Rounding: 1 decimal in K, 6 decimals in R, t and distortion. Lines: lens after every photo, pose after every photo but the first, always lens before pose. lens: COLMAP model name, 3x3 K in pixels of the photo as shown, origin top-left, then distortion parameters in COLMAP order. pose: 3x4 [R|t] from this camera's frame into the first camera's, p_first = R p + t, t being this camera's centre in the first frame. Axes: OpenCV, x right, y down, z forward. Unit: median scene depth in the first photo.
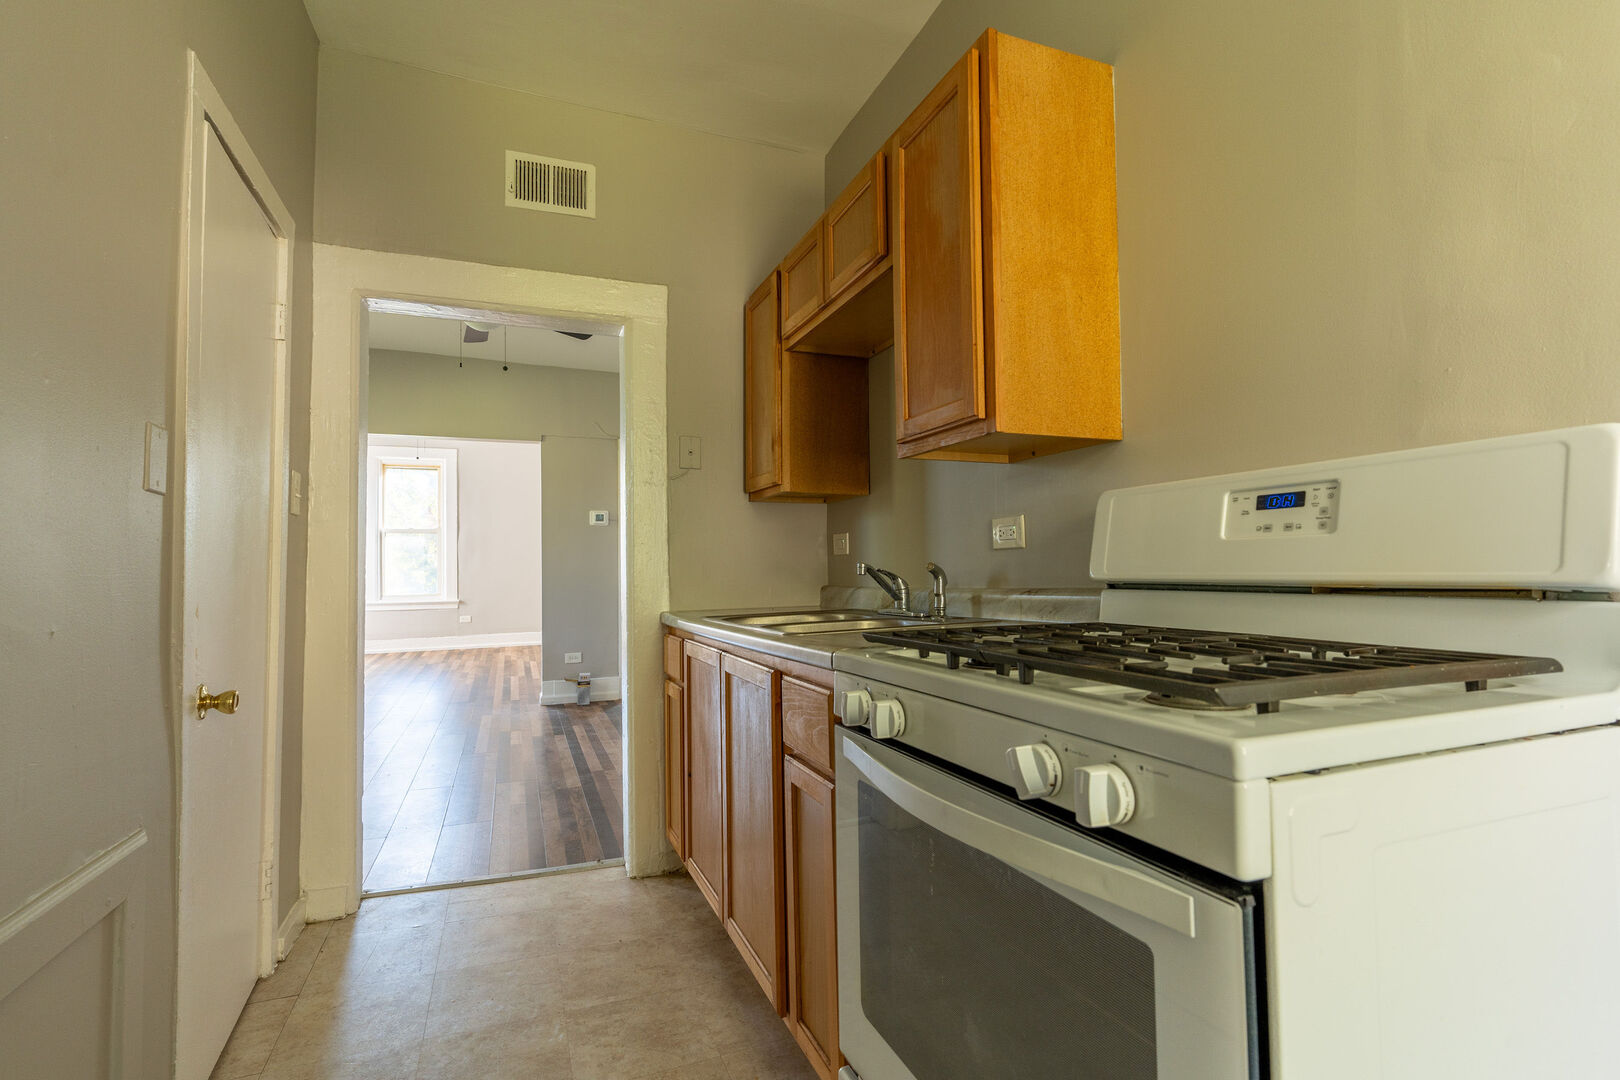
lens RADIAL K [[767.8, 0, 810.0], [0, 767.8, 540.0], [0, 0, 1]] dist [0.006312, -0.000963]
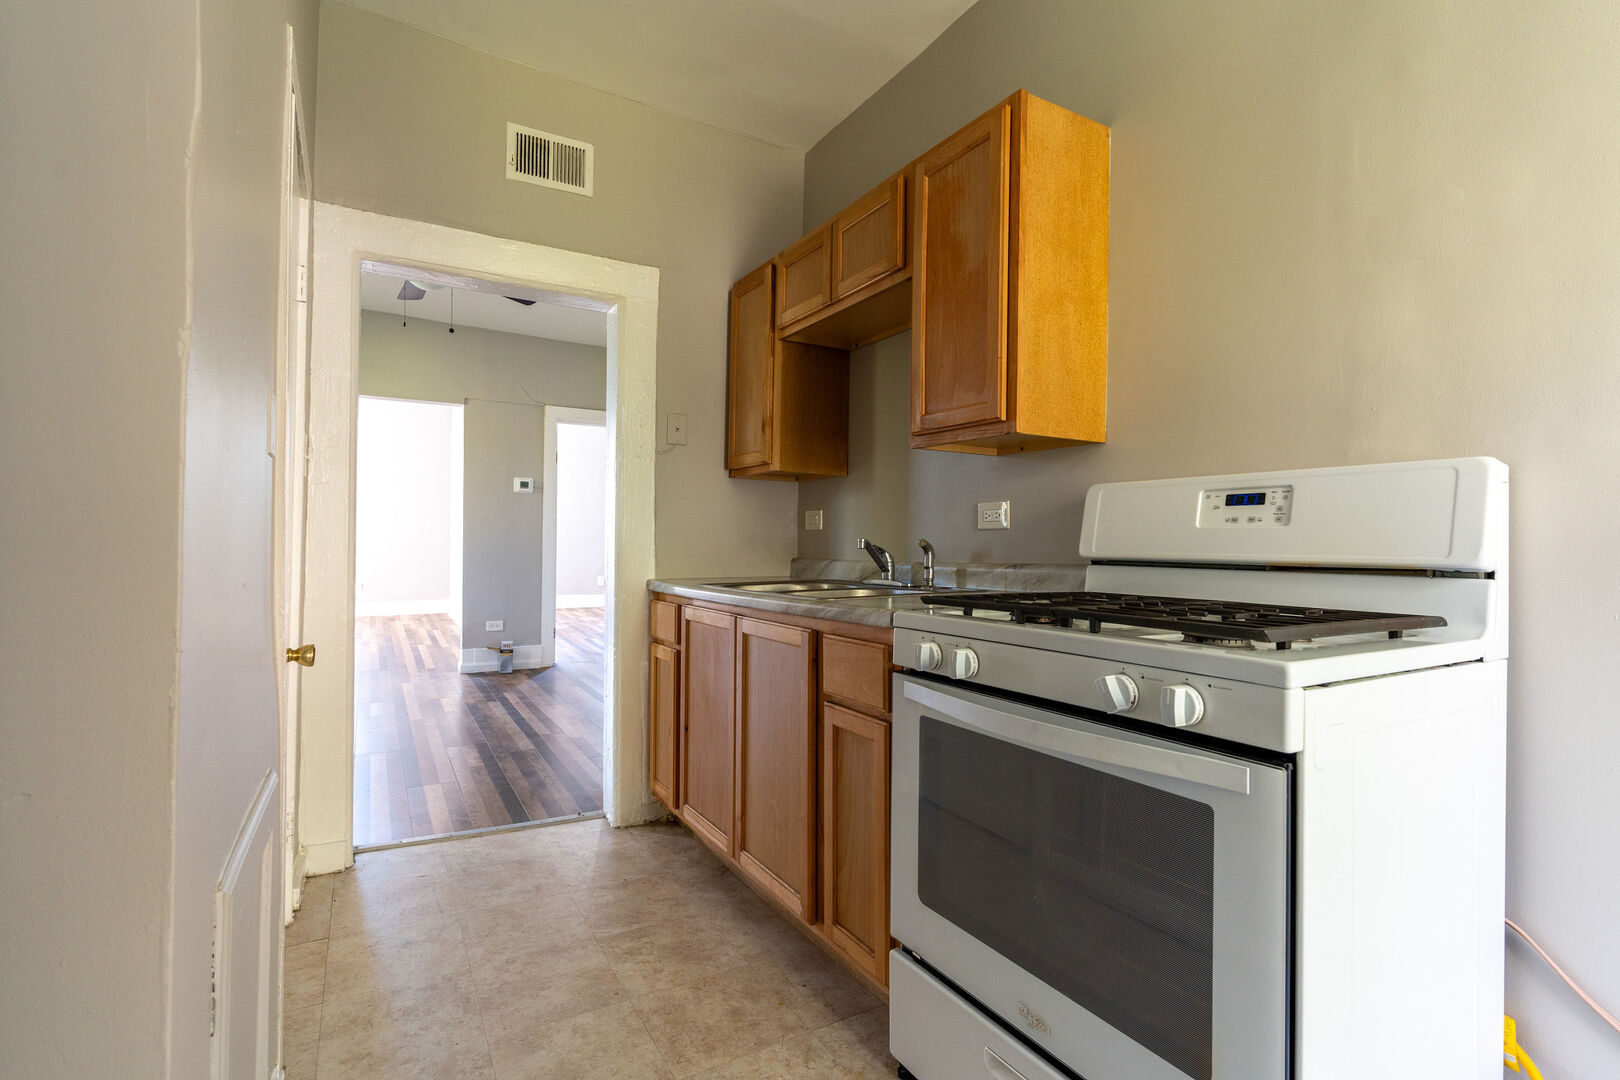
lens RADIAL K [[767.8, 0, 810.0], [0, 767.8, 540.0], [0, 0, 1]] dist [0.006312, -0.000963]
pose [[0.988327, 0.024756, 0.150323, -0.196123], [-0.029823, 0.999057, 0.031547, -0.000725], [-0.149400, -0.035661, 0.988134, -0.113408]]
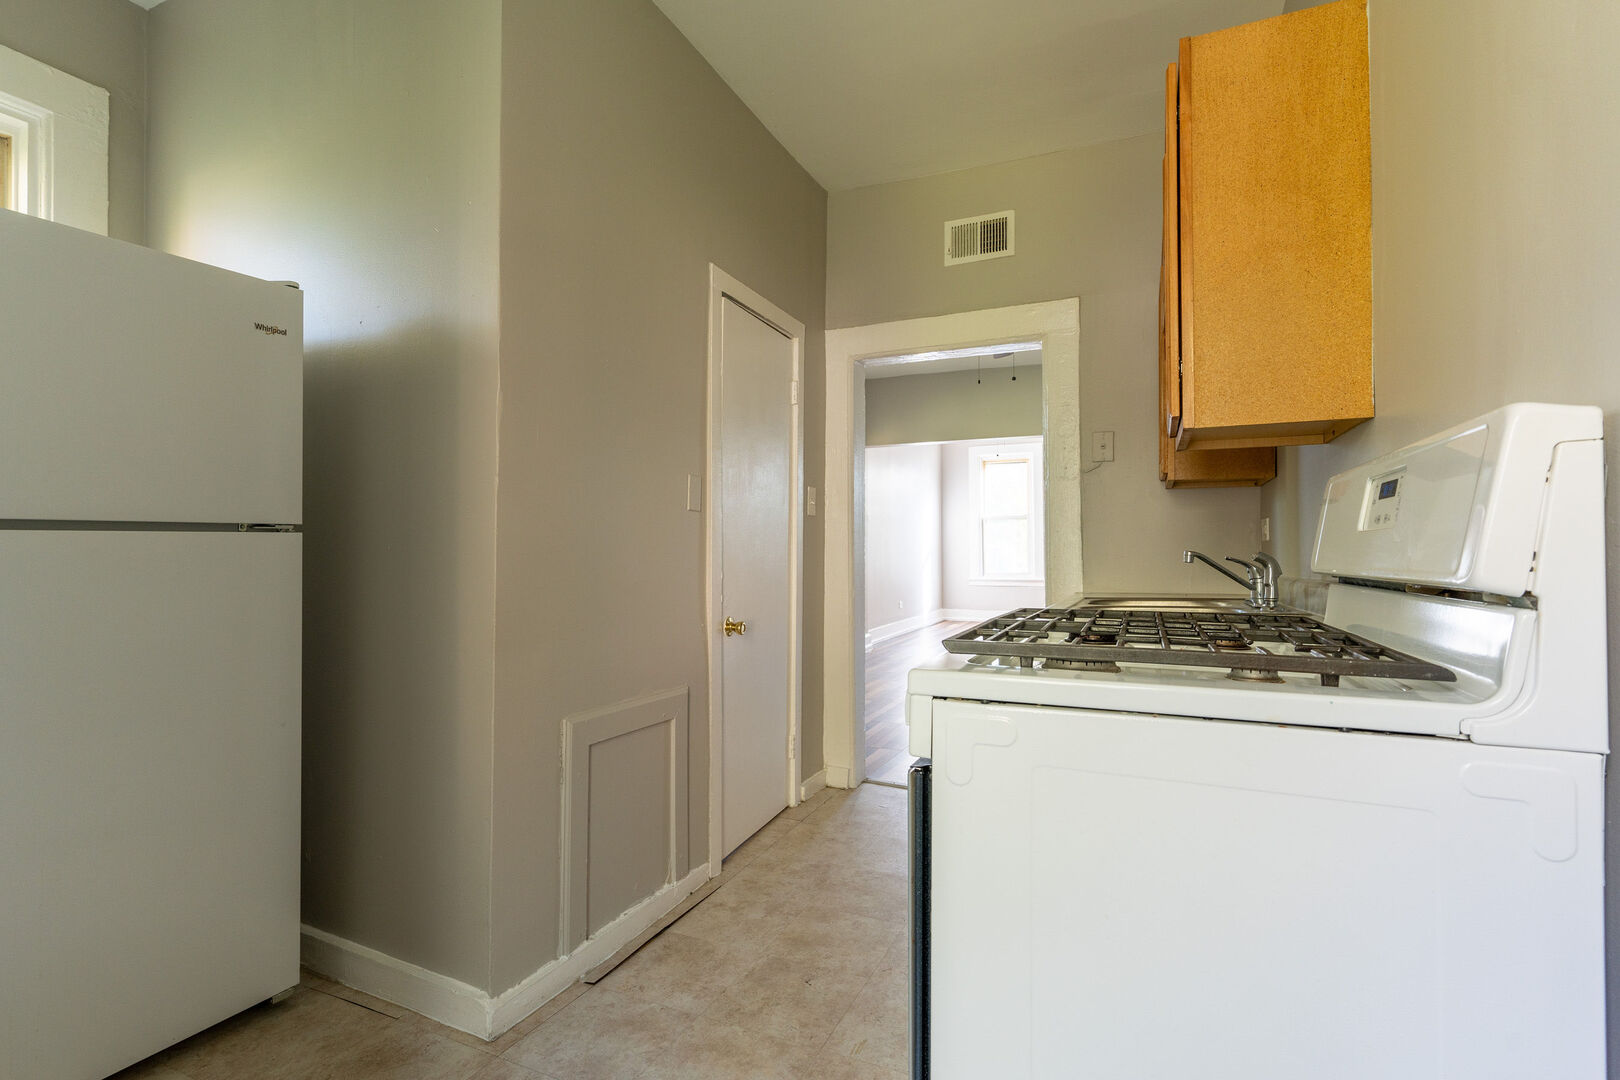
lens RADIAL K [[767.8, 0, 810.0], [0, 767.8, 540.0], [0, 0, 1]] dist [0.006312, -0.000963]
pose [[0.701749, -0.001174, -0.712423, 0.490244], [0.018246, 0.999700, 0.016326, -0.011634], [0.712191, -0.024455, 0.701560, -0.081819]]
